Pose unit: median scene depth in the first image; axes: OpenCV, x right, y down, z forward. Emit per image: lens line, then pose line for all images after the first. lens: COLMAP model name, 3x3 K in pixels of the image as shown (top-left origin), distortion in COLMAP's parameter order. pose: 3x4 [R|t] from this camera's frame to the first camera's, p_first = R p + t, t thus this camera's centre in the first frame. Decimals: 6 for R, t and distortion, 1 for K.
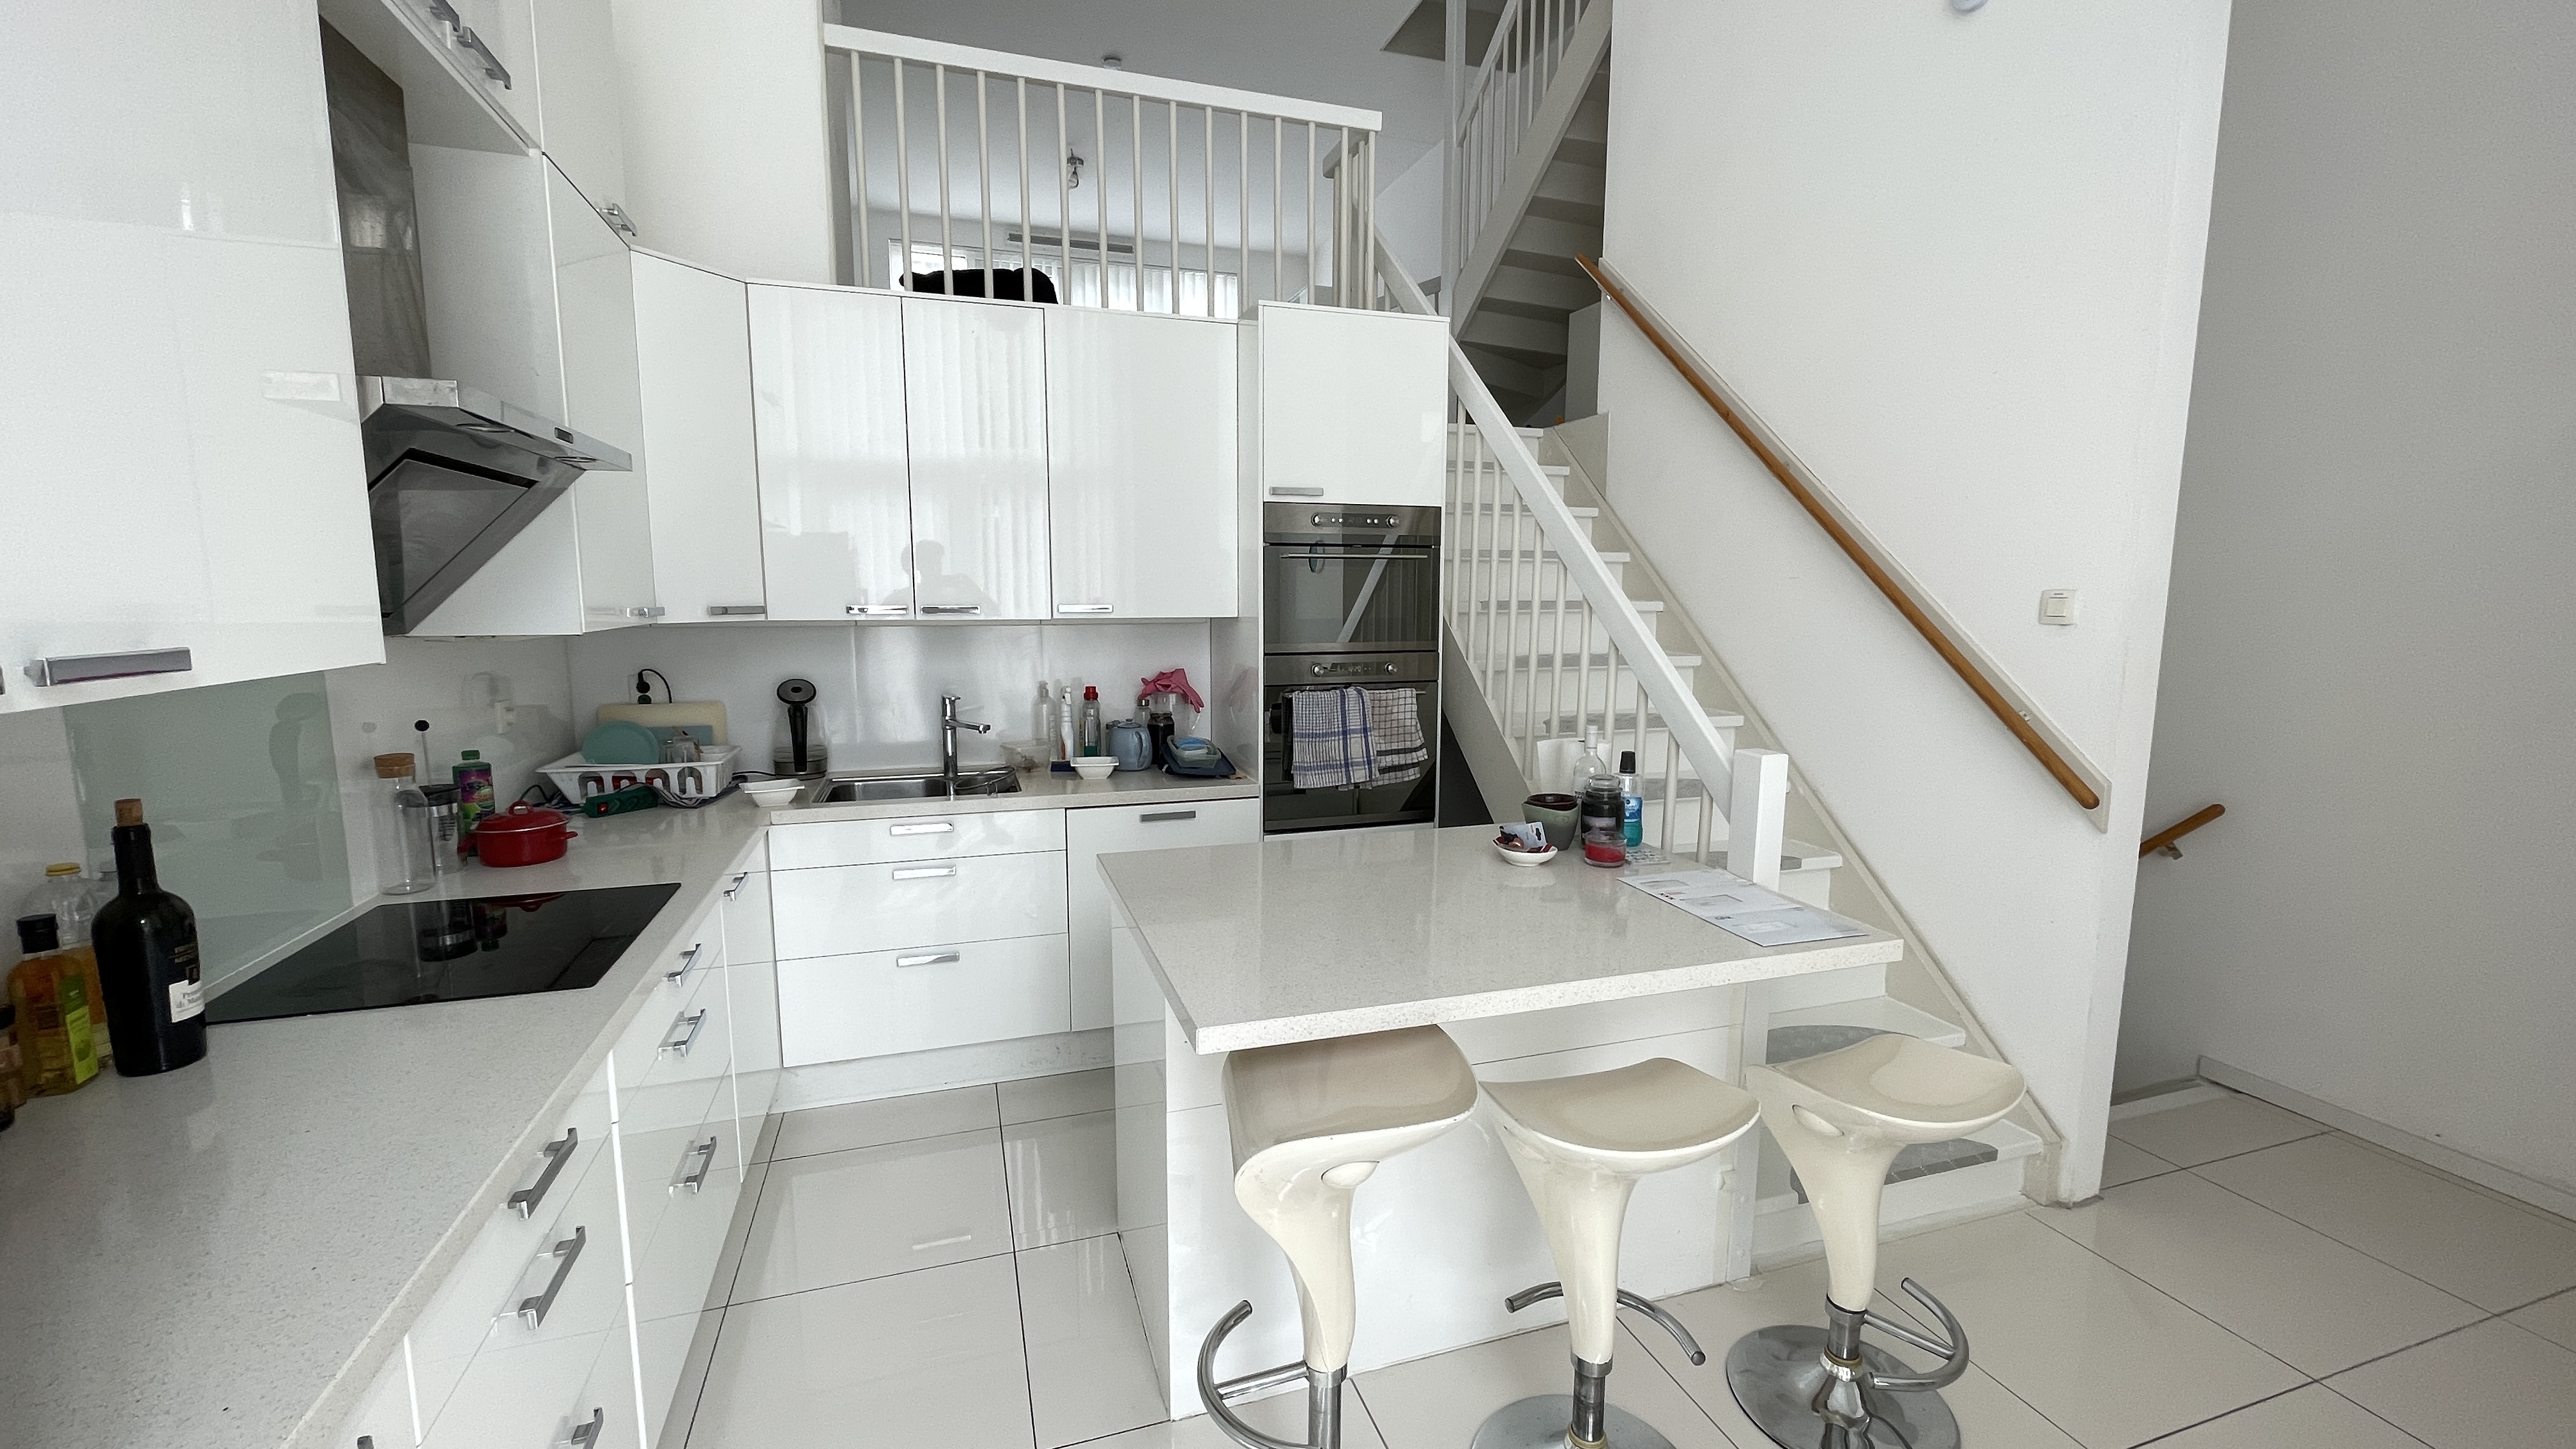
lens RADIAL K [[1027.4, 0, 1288.0], [0, 1027.4, 724.5], [0, 0, 1]] dist [-0.000429, -0.000086]
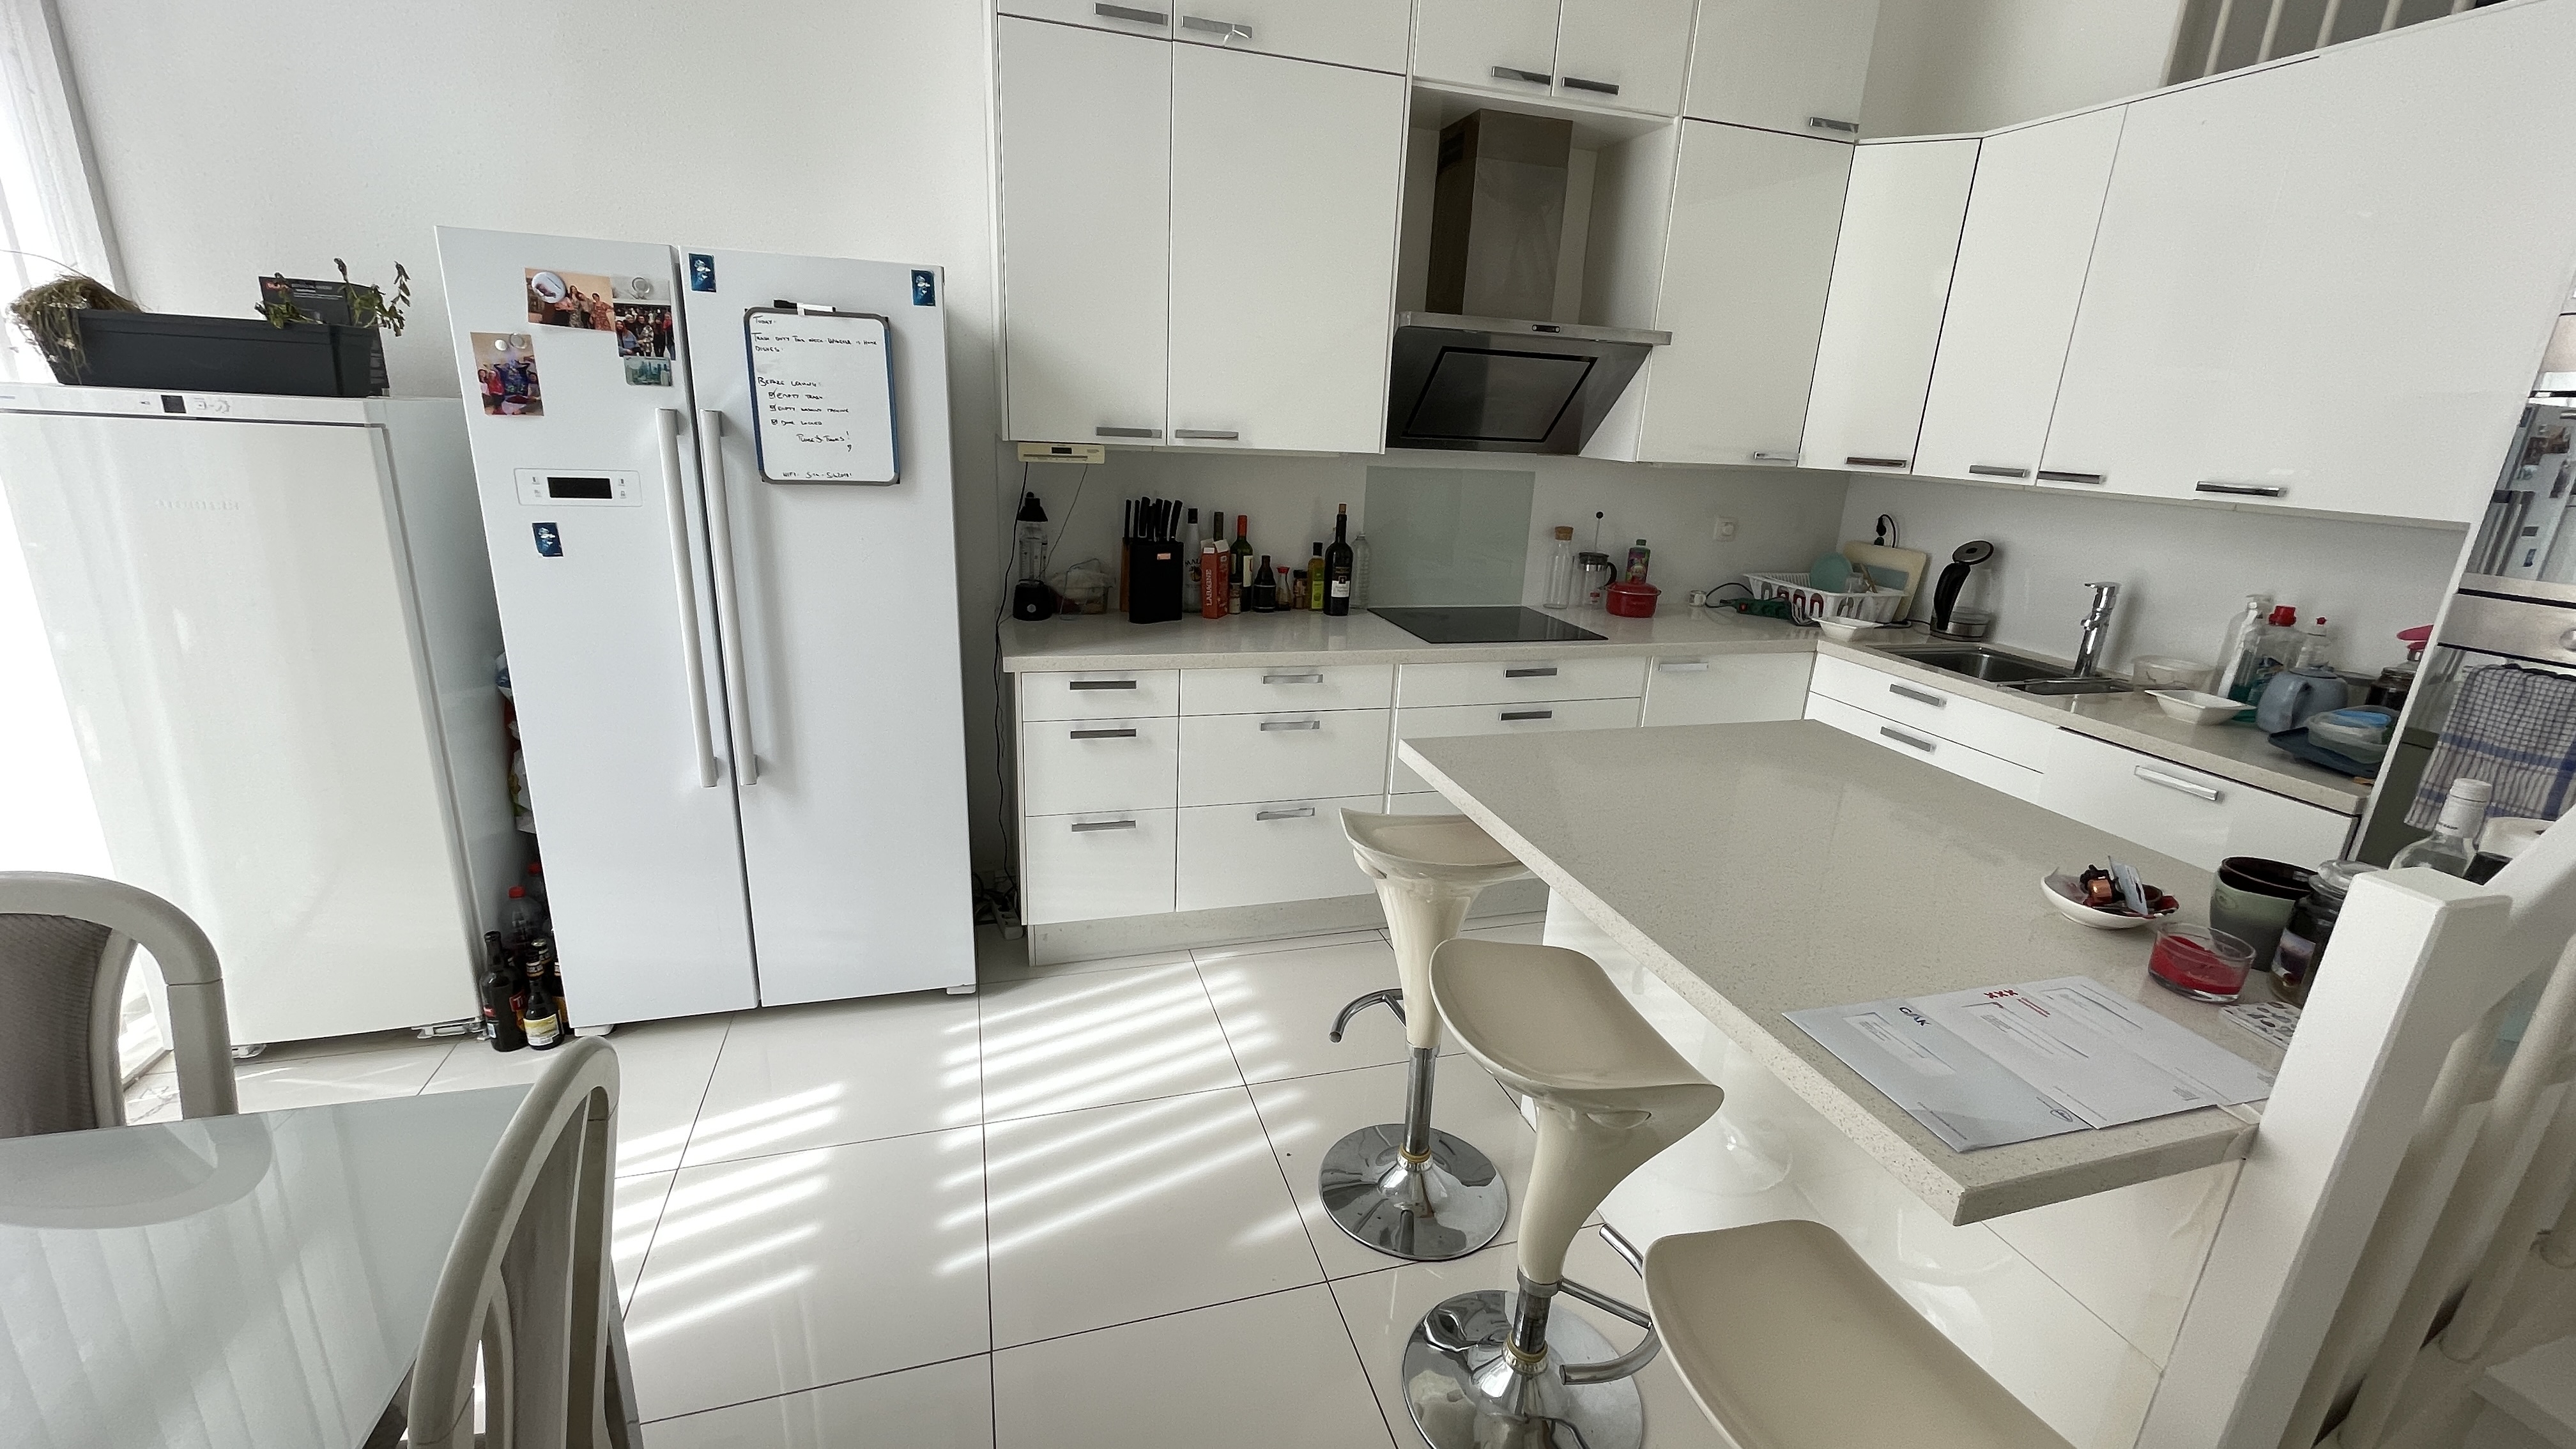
lens RADIAL K [[1040.7, 0, 1290.9], [0, 1040.7, 728.3], [0, 0, 1]] dist [-0.000993, -0.000536]
pose [[-0.018200, 0.291356, -0.956442, 0.649903], [-0.177113, 0.940532, 0.289880, -0.055536], [0.984022, 0.174674, 0.034485, 0.398368]]
